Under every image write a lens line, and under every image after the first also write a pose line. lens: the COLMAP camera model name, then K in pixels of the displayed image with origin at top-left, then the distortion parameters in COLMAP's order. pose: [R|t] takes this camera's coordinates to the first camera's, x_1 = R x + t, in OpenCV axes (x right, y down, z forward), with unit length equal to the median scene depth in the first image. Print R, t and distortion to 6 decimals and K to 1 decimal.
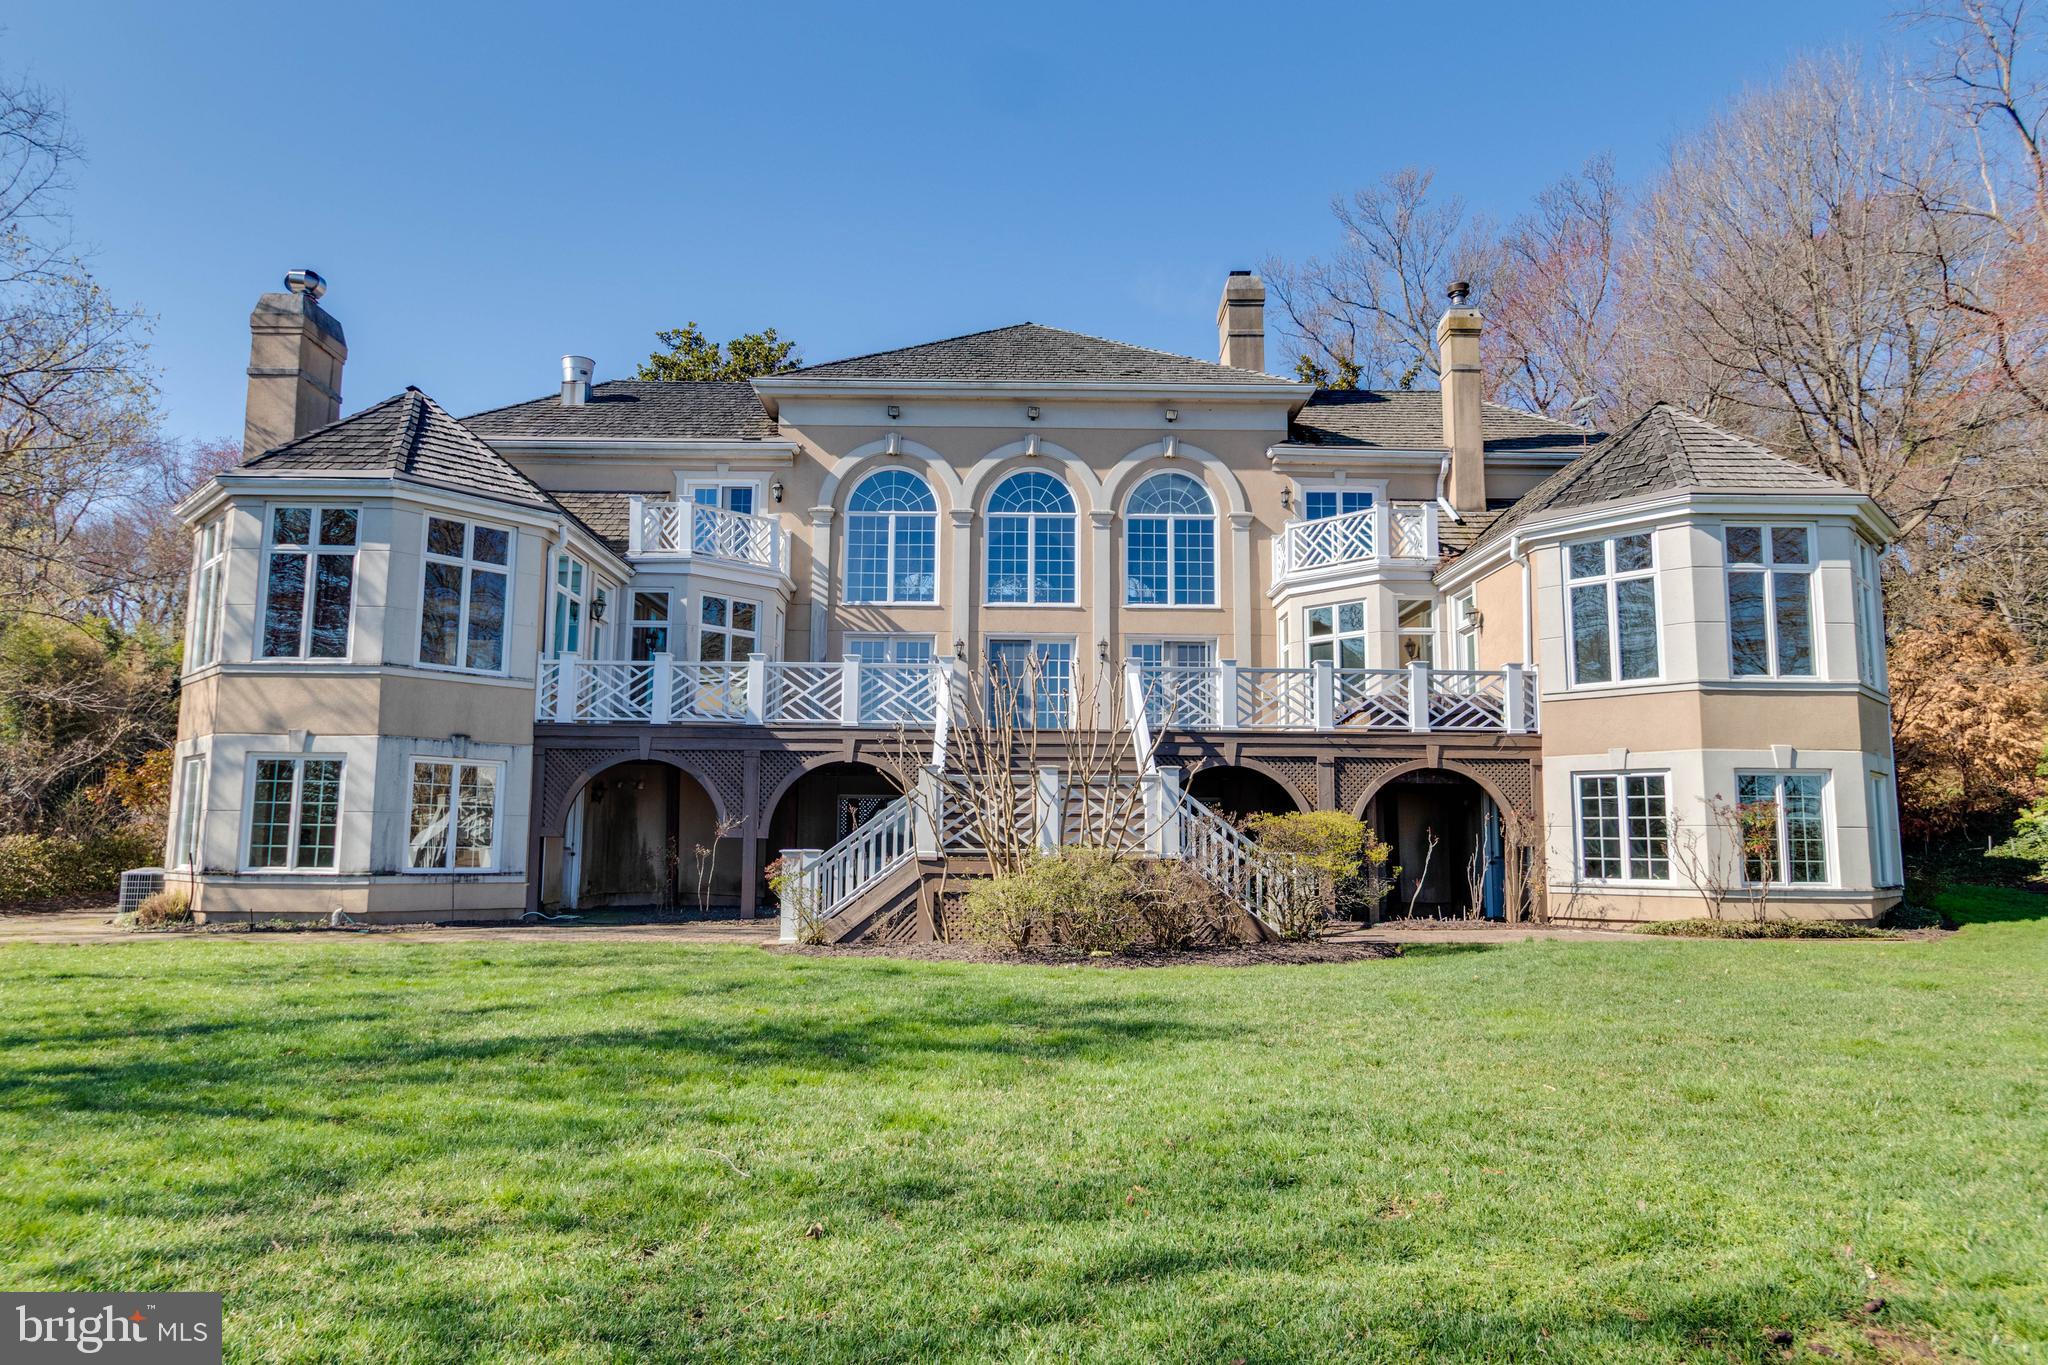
lens RADIAL K [[1045.2, 0, 1082.0], [0, 1045.2, 698.2], [0, 0, 1]] dist [0.001007, 0.000532]
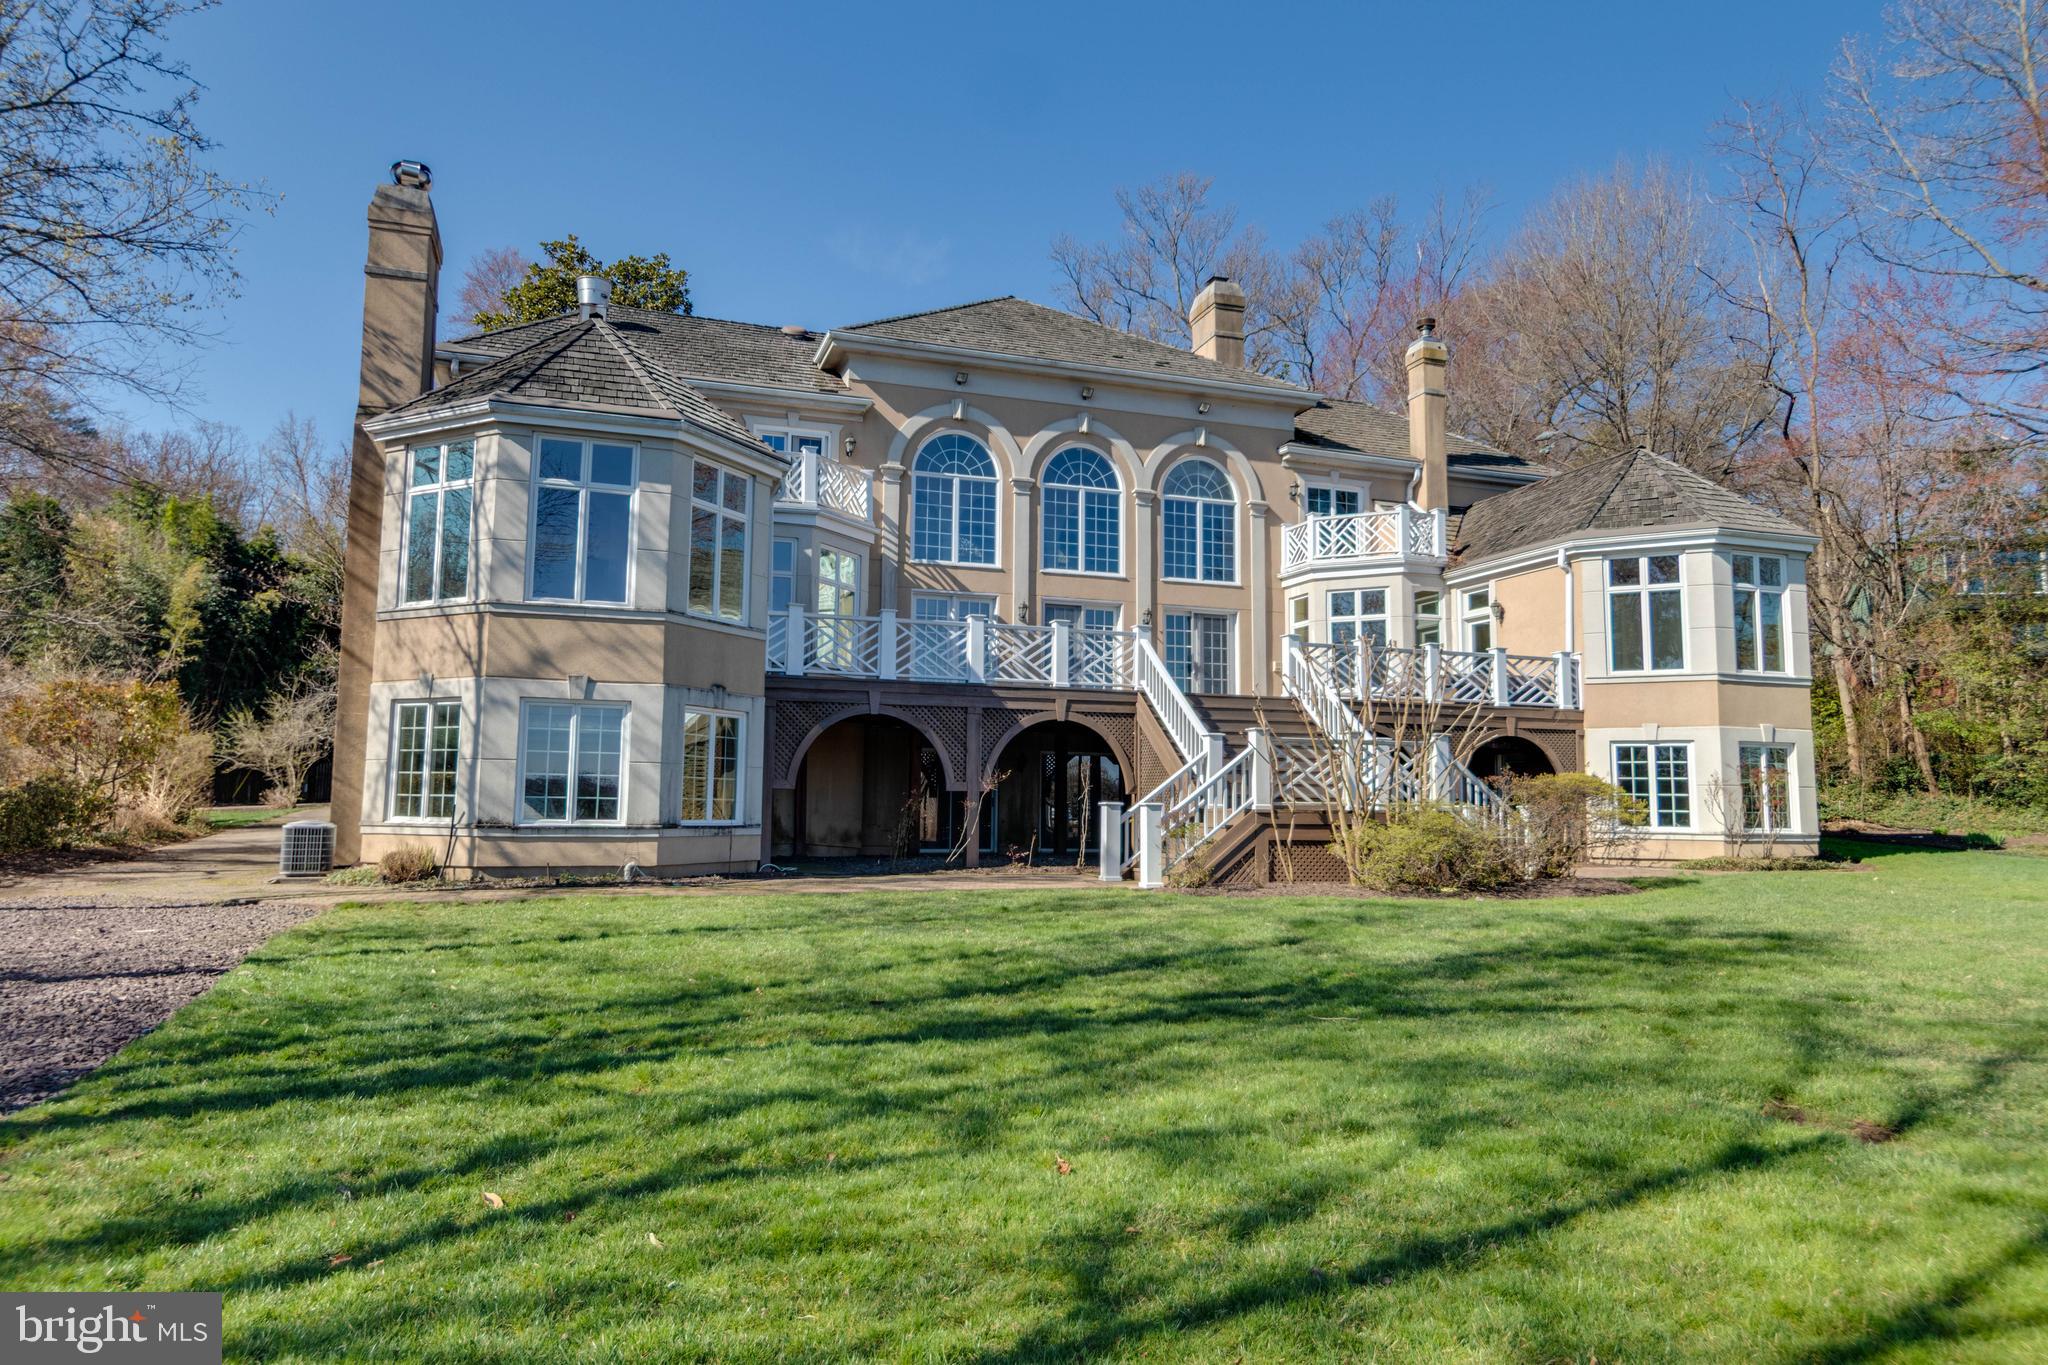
lens RADIAL K [[1037.1, 0, 1014.0], [0, 1037.1, 664.6], [0, 0, 1]] dist [0.003339, -0.001671]
pose [[0.965409, 0.036366, 0.258191, -0.429119], [-0.040297, 0.999138, 0.009950, -0.003729], [-0.257607, -0.020010, 0.966043, -0.010588]]
